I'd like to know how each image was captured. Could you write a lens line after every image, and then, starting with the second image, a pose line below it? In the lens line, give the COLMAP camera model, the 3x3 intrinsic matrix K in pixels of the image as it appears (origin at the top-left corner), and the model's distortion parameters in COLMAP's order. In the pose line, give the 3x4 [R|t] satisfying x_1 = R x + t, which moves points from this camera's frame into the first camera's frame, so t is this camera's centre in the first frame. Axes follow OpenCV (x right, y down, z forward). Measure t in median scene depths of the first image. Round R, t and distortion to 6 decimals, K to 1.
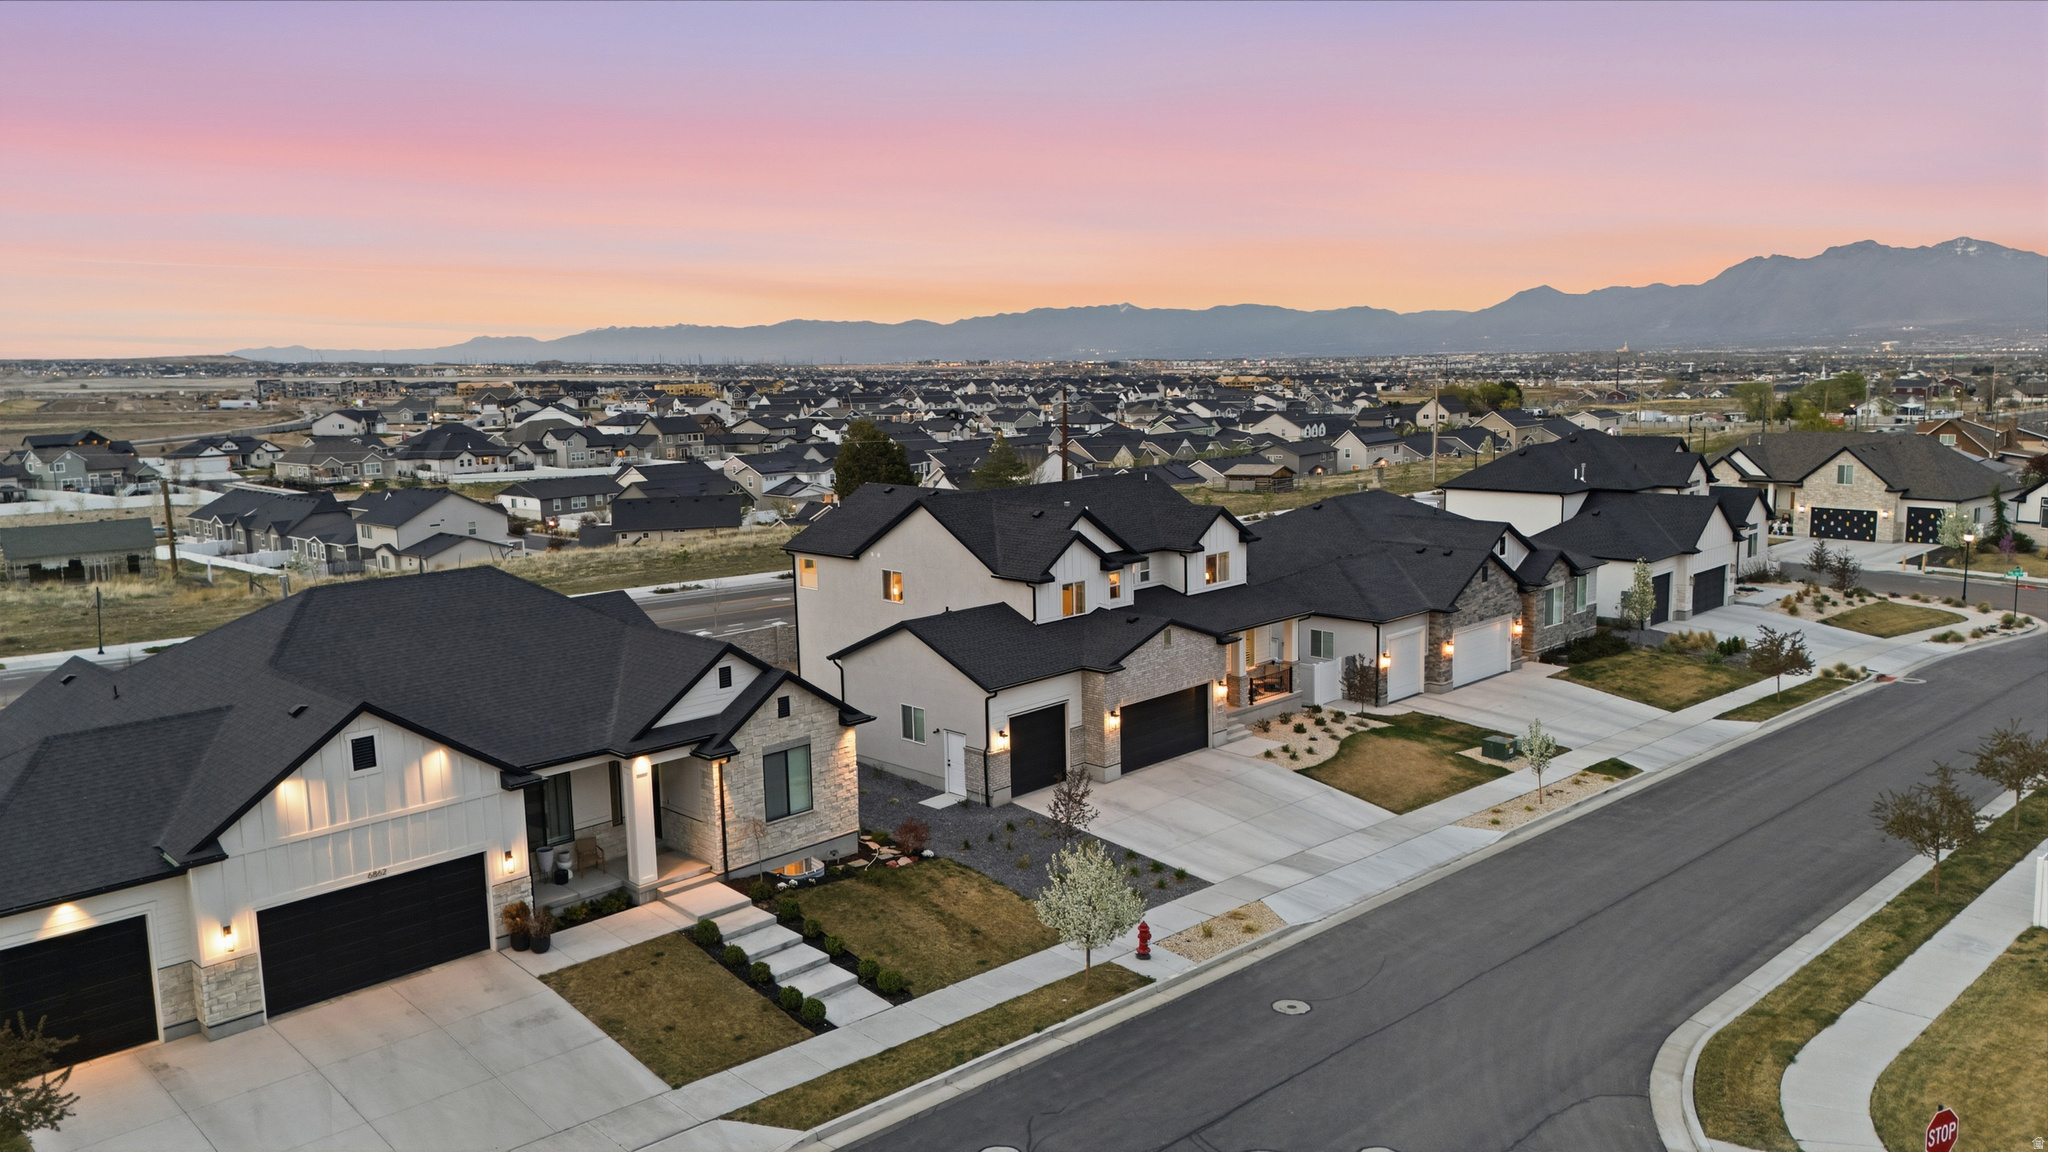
lens RADIAL K [[1487.2, 0, 1024.0], [0, 1487.2, 576.0], [0, 0, 1]] dist [0.083231, -0.073837]
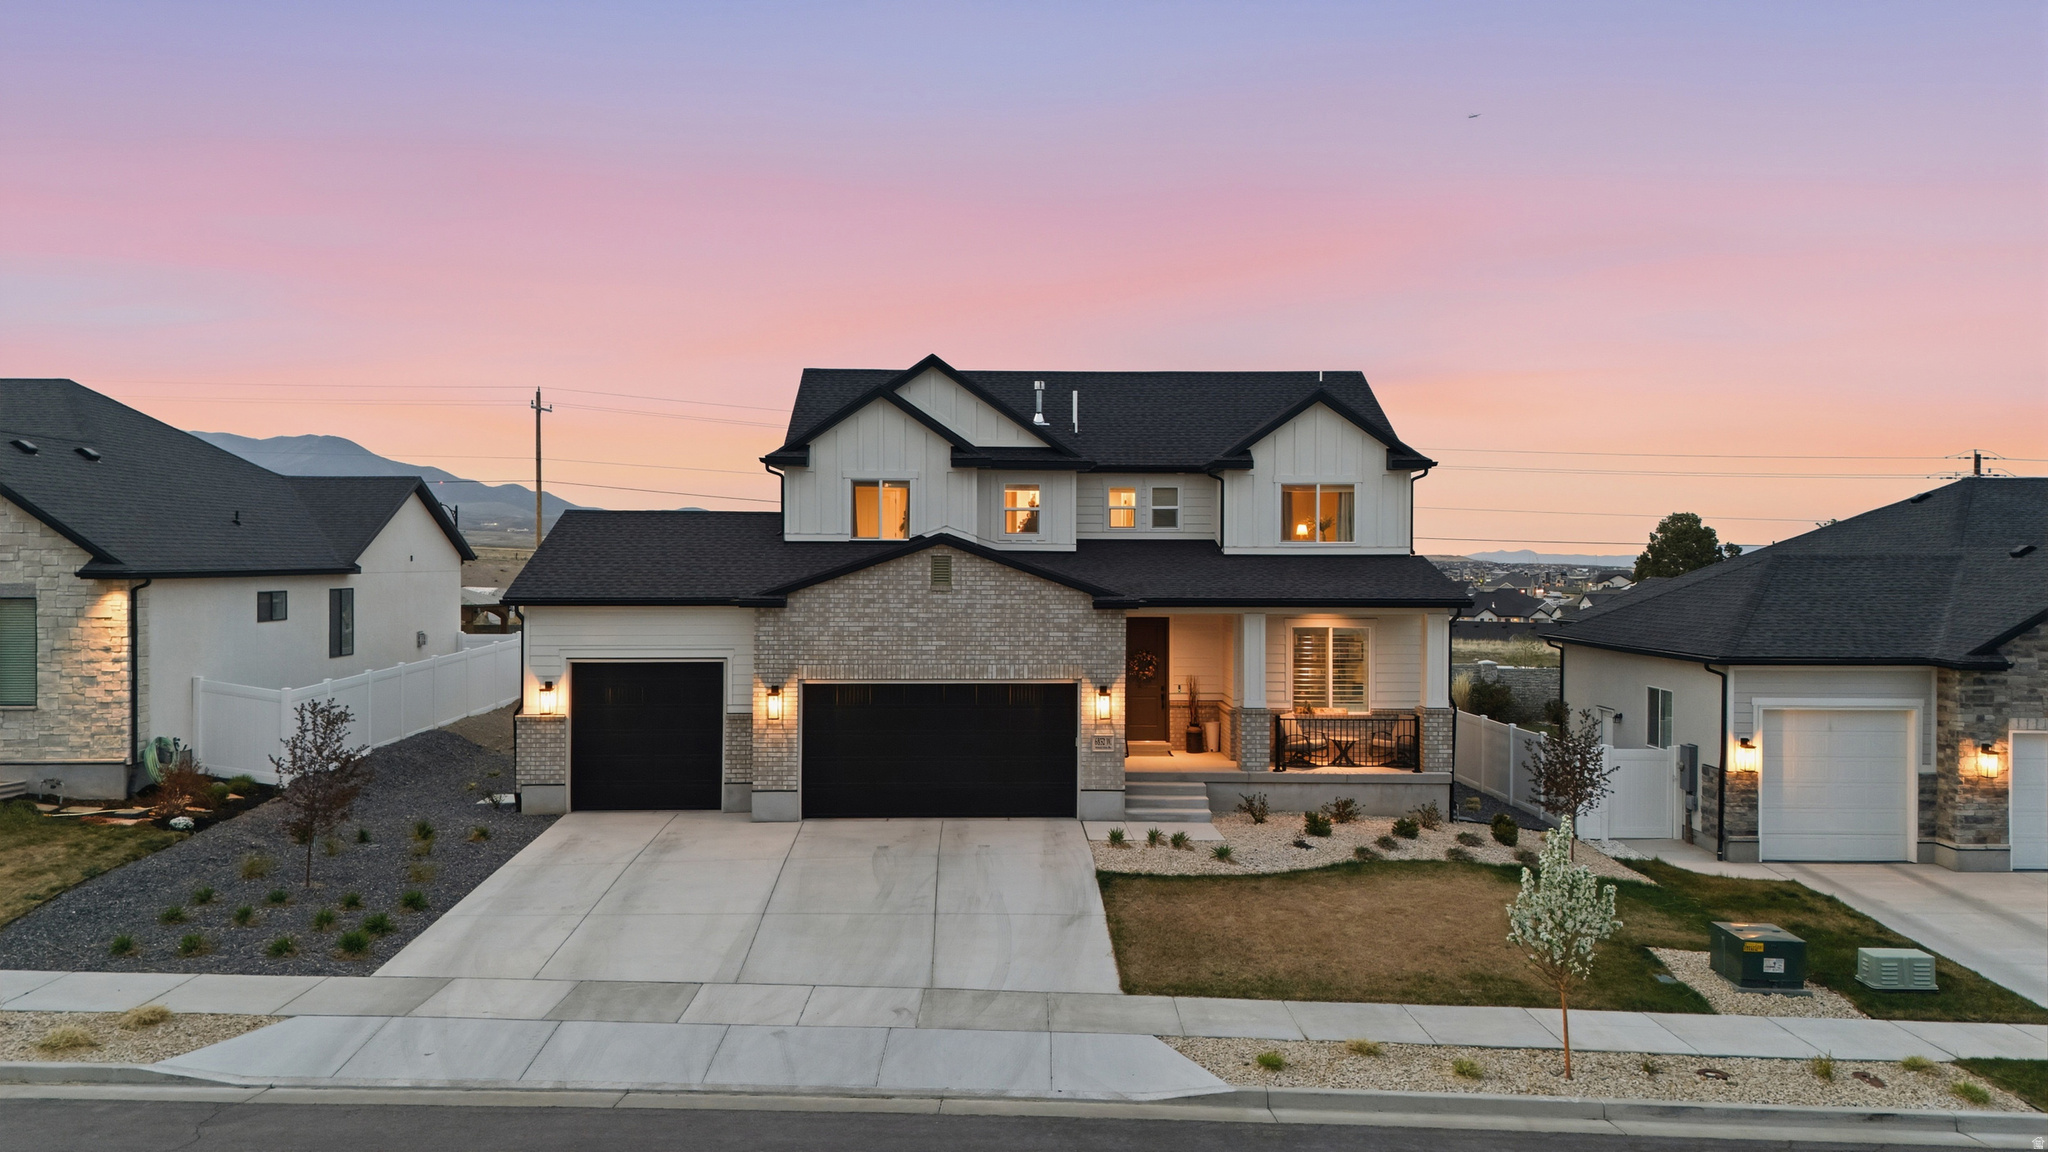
lens RADIAL K [[1487.2, 0, 1024.0], [0, 1487.2, 576.0], [0, 0, 1]] dist [0.083231, -0.073837]
pose [[0.721813, 0.031324, -0.691379, 0.425480], [-0.125561, 0.988324, -0.086310, 0.075291], [0.680603, 0.149110, 0.717318, 0.582100]]
